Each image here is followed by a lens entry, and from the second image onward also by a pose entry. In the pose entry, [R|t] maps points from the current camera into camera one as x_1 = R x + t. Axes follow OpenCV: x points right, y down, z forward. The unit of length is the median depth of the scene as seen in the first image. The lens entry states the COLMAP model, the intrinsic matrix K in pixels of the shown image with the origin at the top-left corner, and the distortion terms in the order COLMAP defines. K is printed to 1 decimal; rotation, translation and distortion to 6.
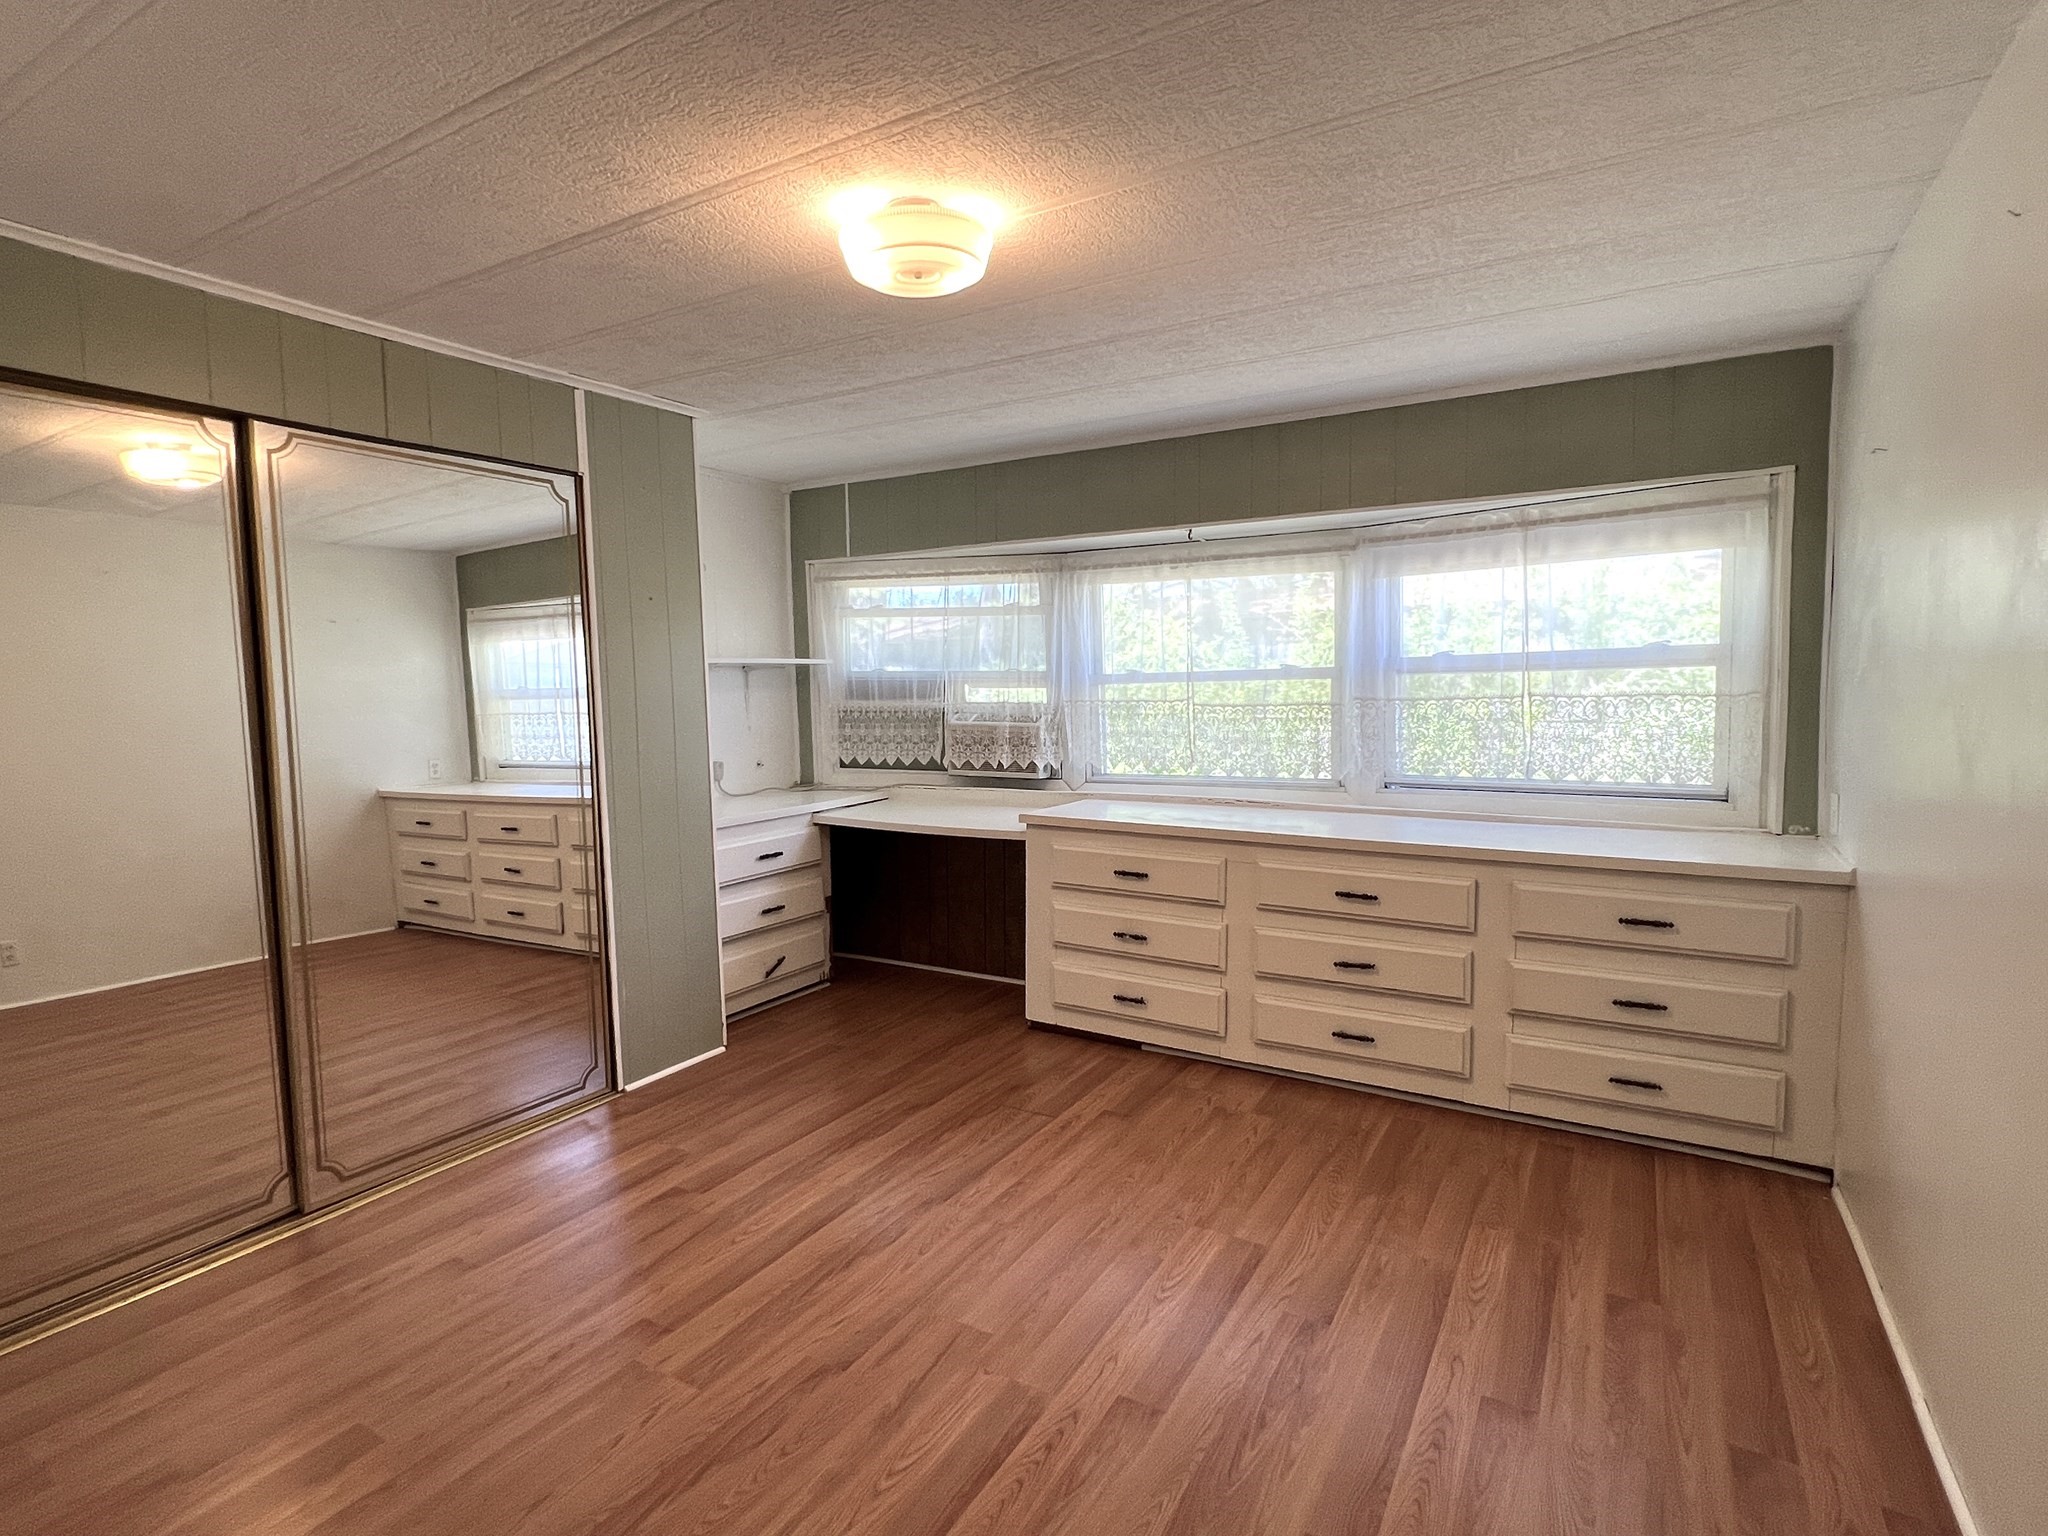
lens RADIAL K [[1041.2, 0, 1028.3], [0, 1041.2, 762.4], [0, 0, 1]] dist [0.001807, 0.000125]
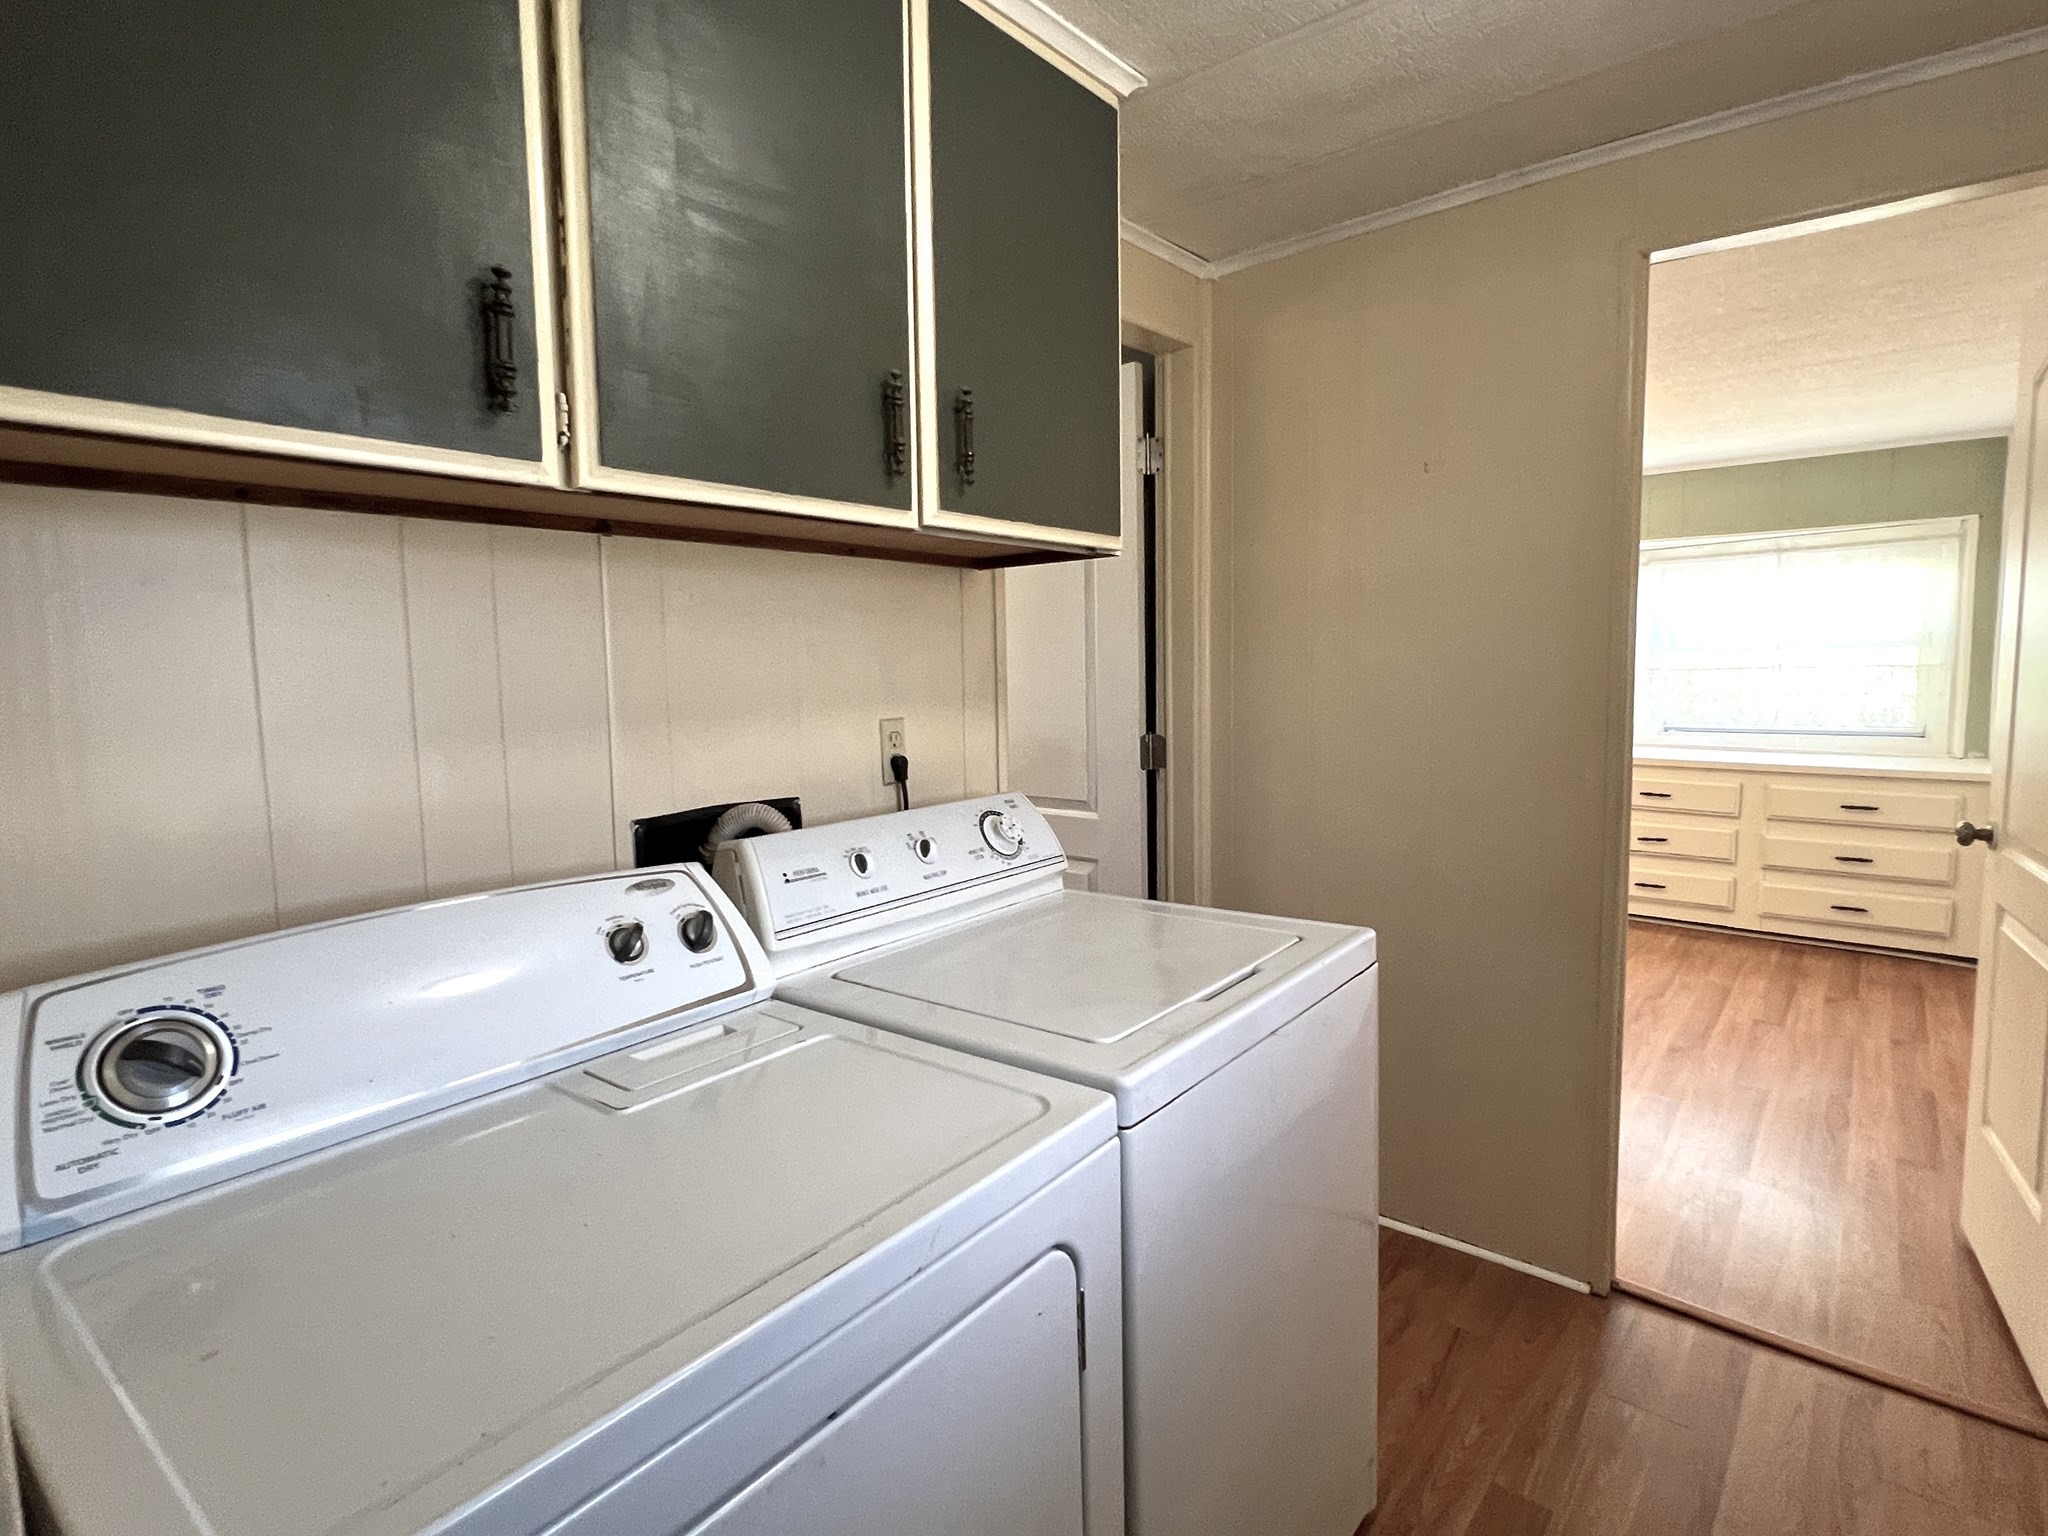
lens RADIAL K [[1041.2, 0, 1018.6], [0, 1041.2, 767.3], [0, 0, 1]] dist [0.001807, 0.000125]
pose [[0.987284, 0.013216, -0.158414, -0.415867], [-0.008912, 0.999572, 0.027849, 0.055950], [0.158715, -0.026084, 0.986980, -0.758590]]
